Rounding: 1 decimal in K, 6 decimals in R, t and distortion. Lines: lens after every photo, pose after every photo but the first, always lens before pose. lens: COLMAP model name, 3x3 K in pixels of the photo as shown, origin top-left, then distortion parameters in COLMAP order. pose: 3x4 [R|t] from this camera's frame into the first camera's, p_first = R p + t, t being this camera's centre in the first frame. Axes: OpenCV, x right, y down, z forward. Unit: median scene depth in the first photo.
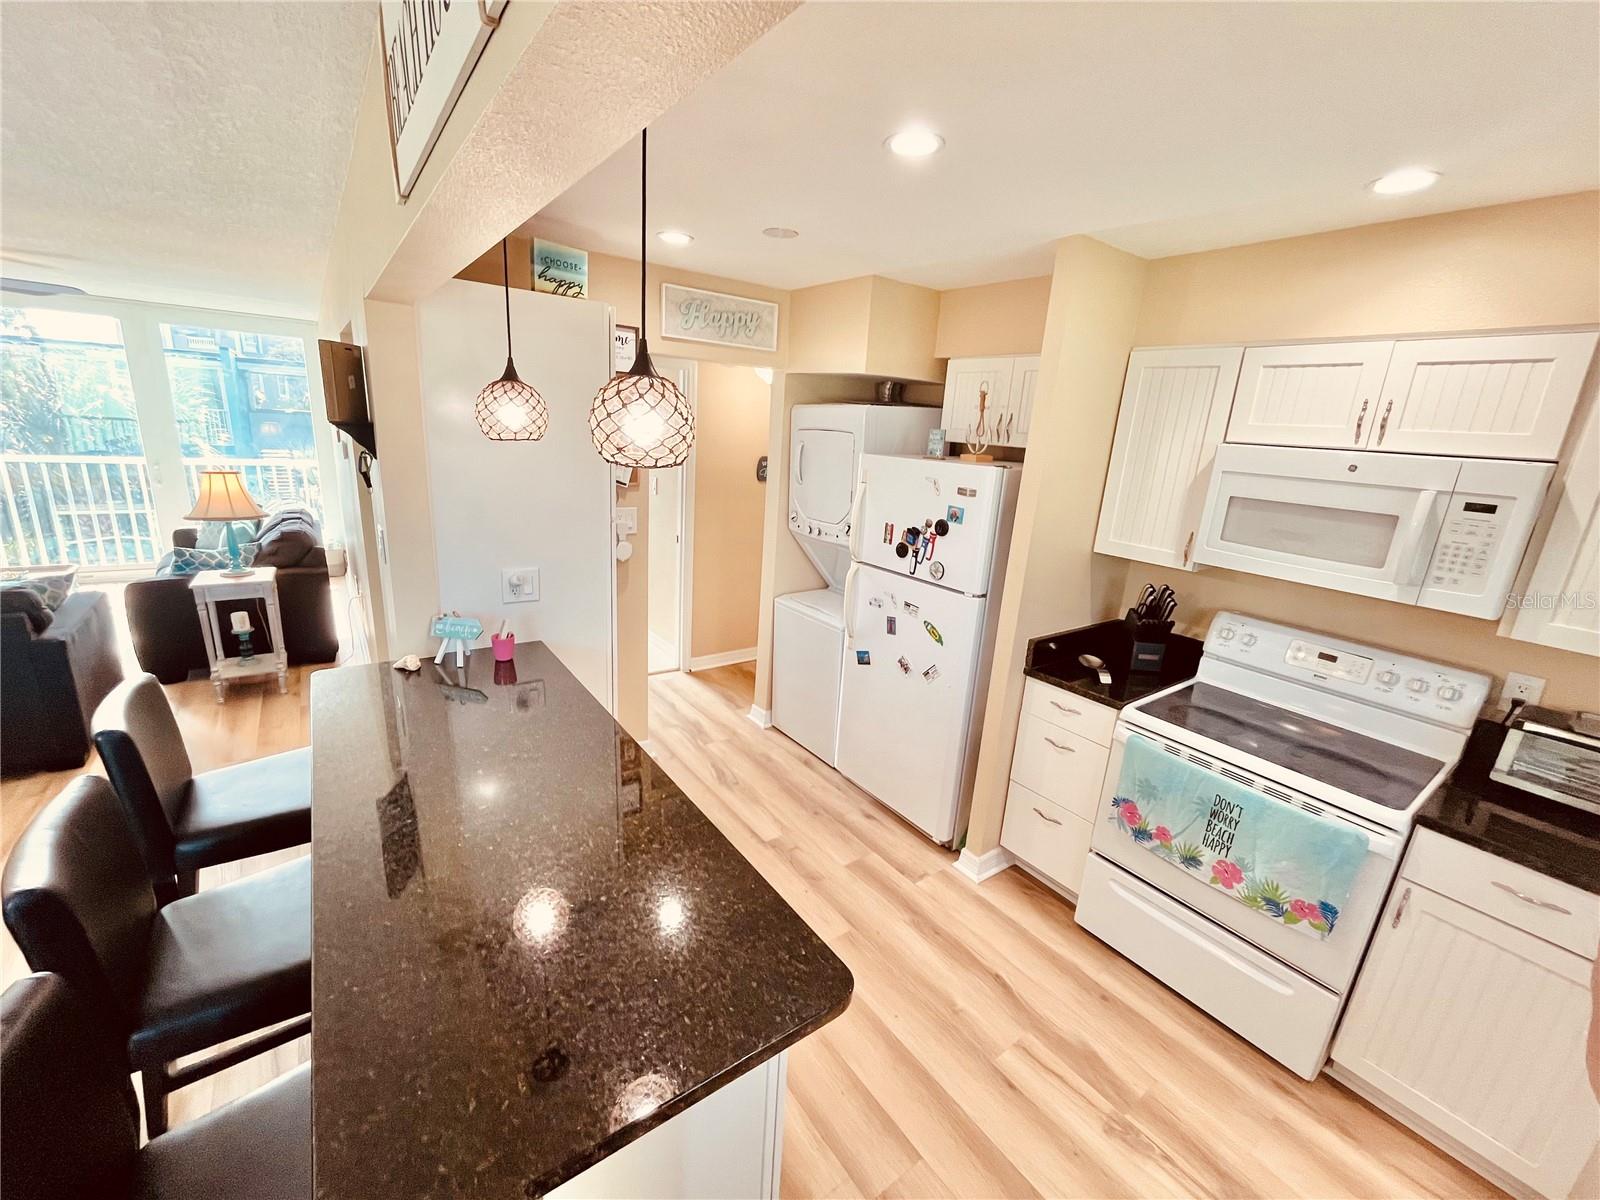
lens RADIAL K [[651.7, 0, 796.3], [0, 651.7, 604.7], [0, 0, 1]] dist [-0.002478, -0.000392]
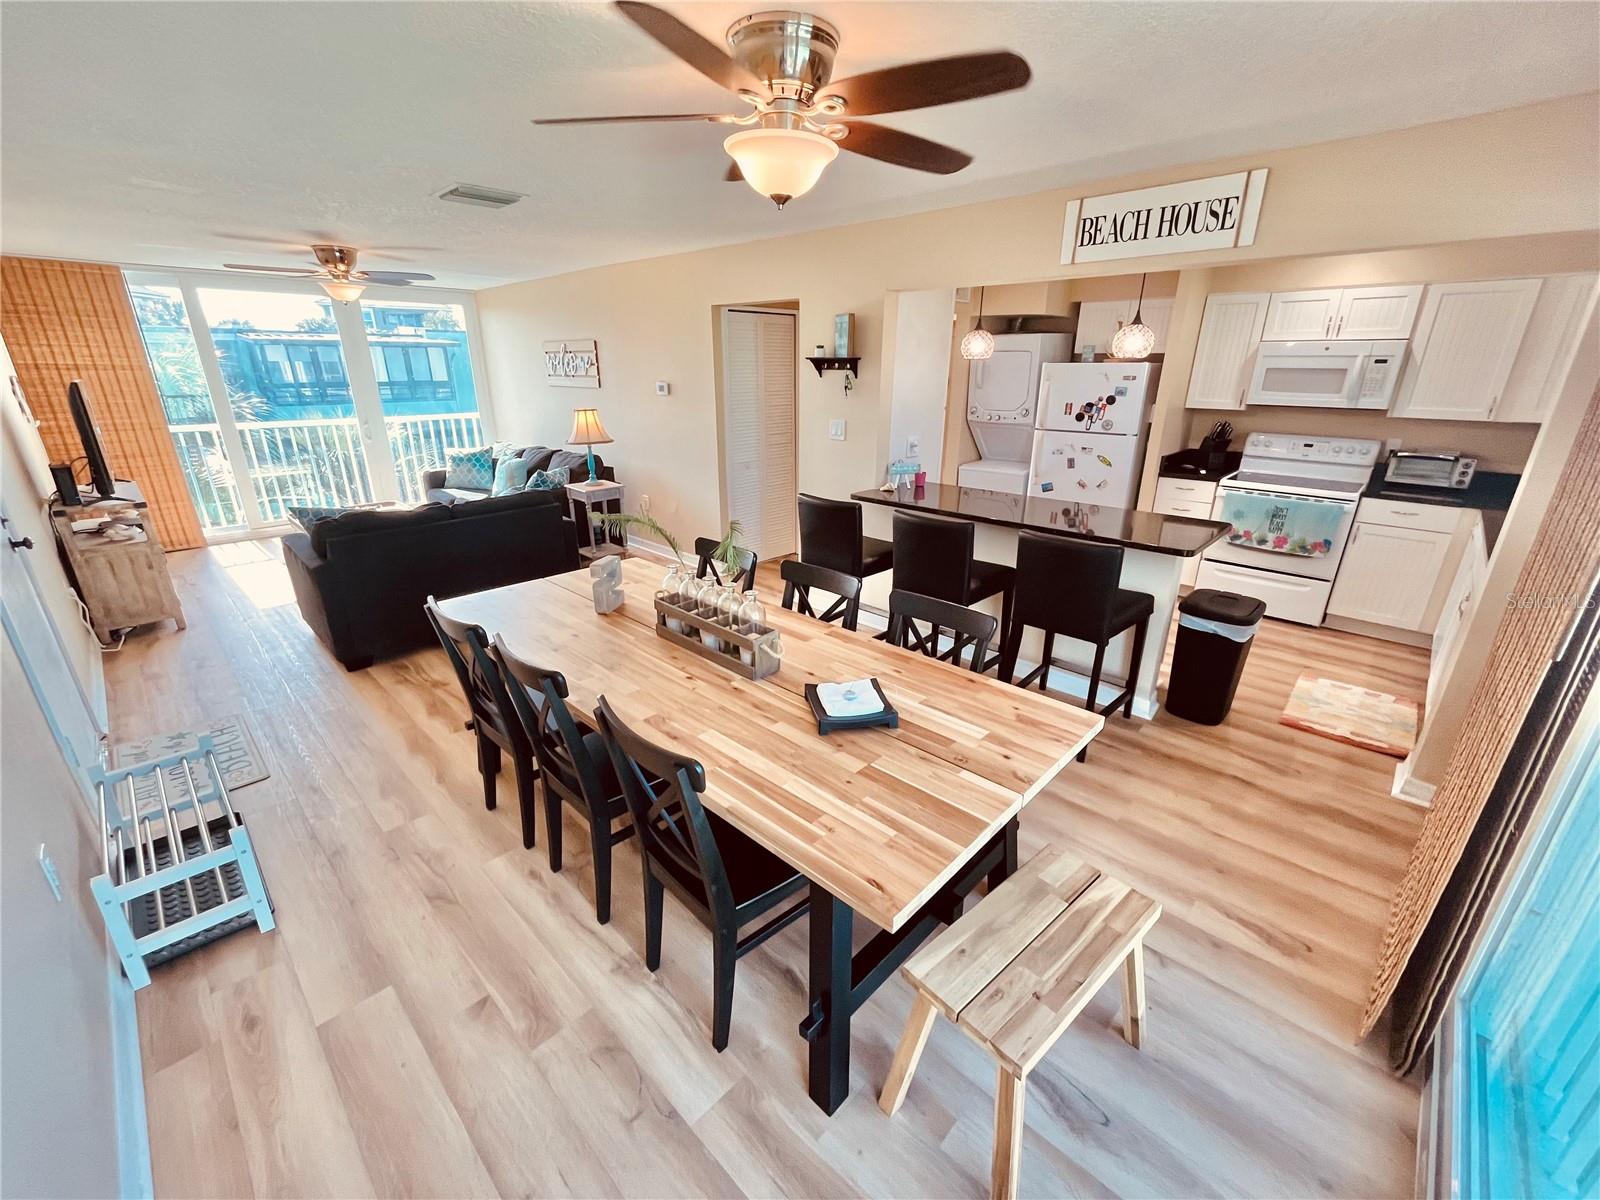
lens RADIAL K [[651.7, 0, 798.6], [0, 651.7, 604.4], [0, 0, 1]] dist [-0.002478, -0.000392]
pose [[0.982032, -0.119606, 0.145974, -1.020153], [0.106146, 0.989630, 0.096773, 0.187893], [-0.156034, -0.079540, 0.984544, -0.737210]]
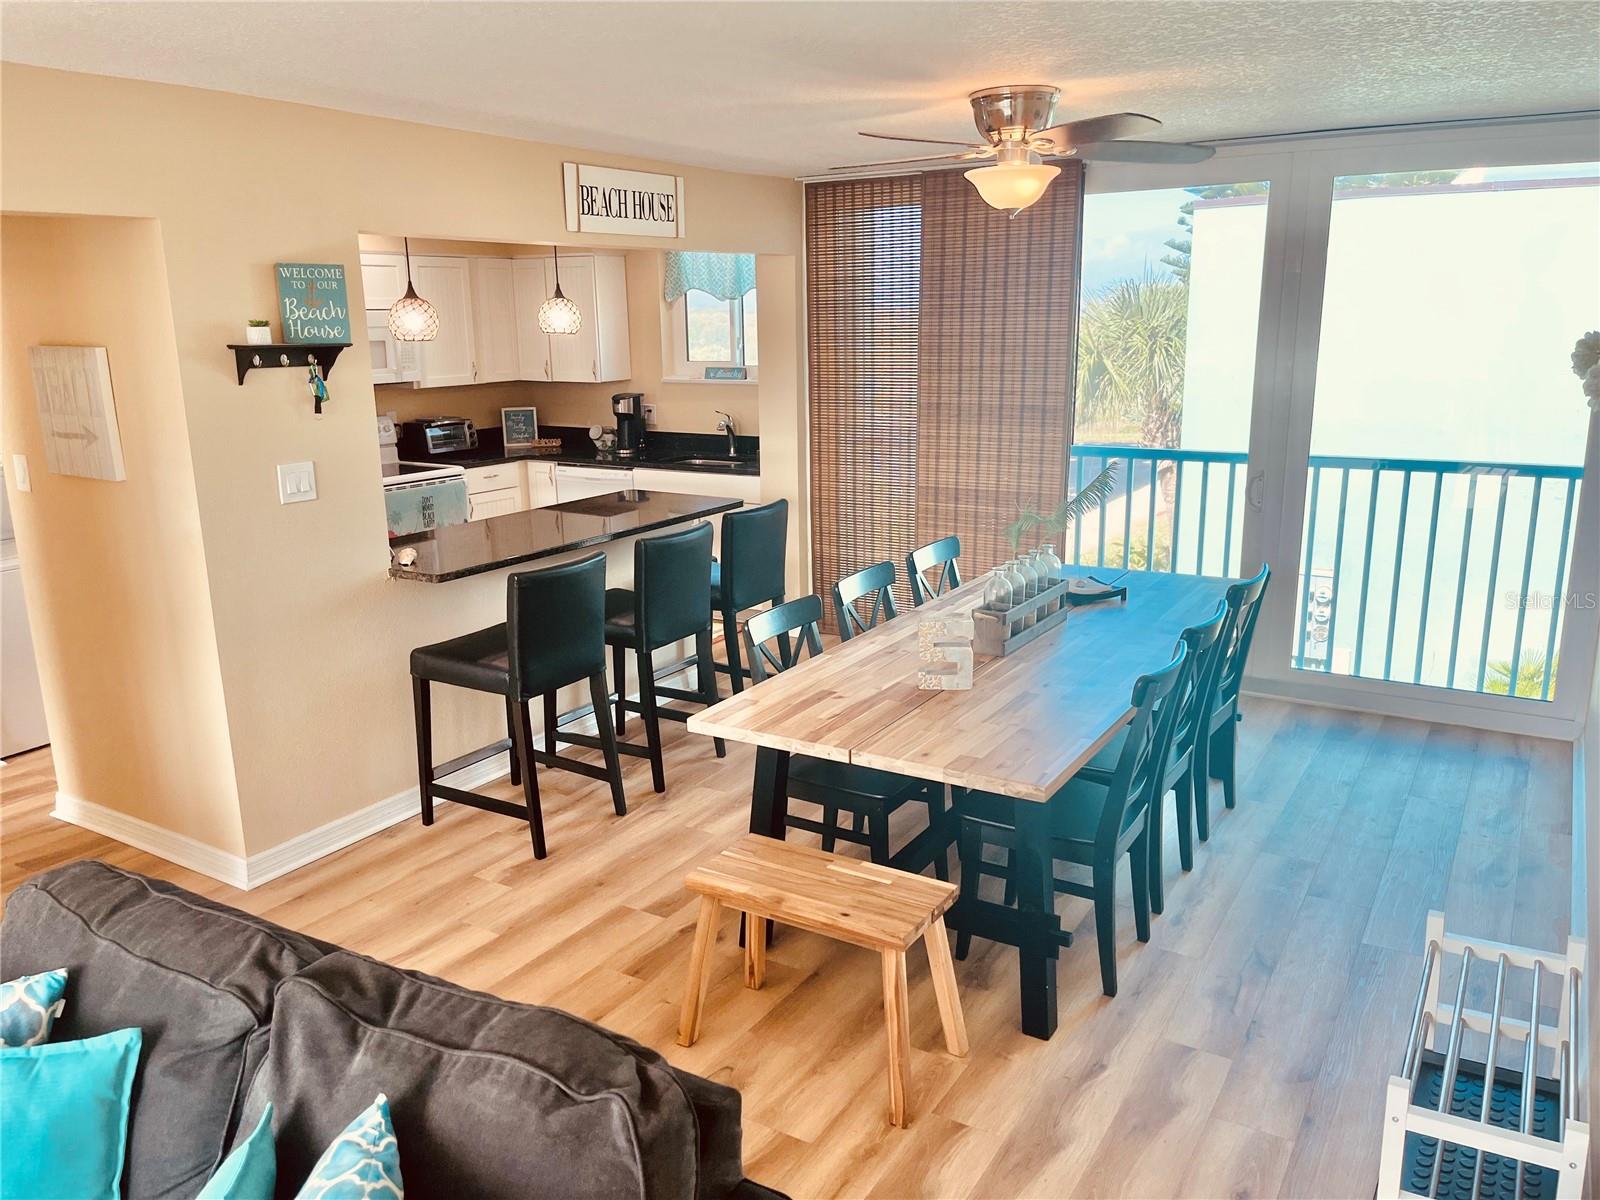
lens RADIAL K [[1208.5, 0, 795.2], [0, 1208.5, 609.7], [0, 0, 1]] dist [0.059868, -0.065296]
pose [[-0.382008, -0.277739, 0.881437, -2.322791], [0.238295, 0.891917, 0.384316, -0.400815], [-0.892908, 0.356854, -0.274536, 0.885895]]
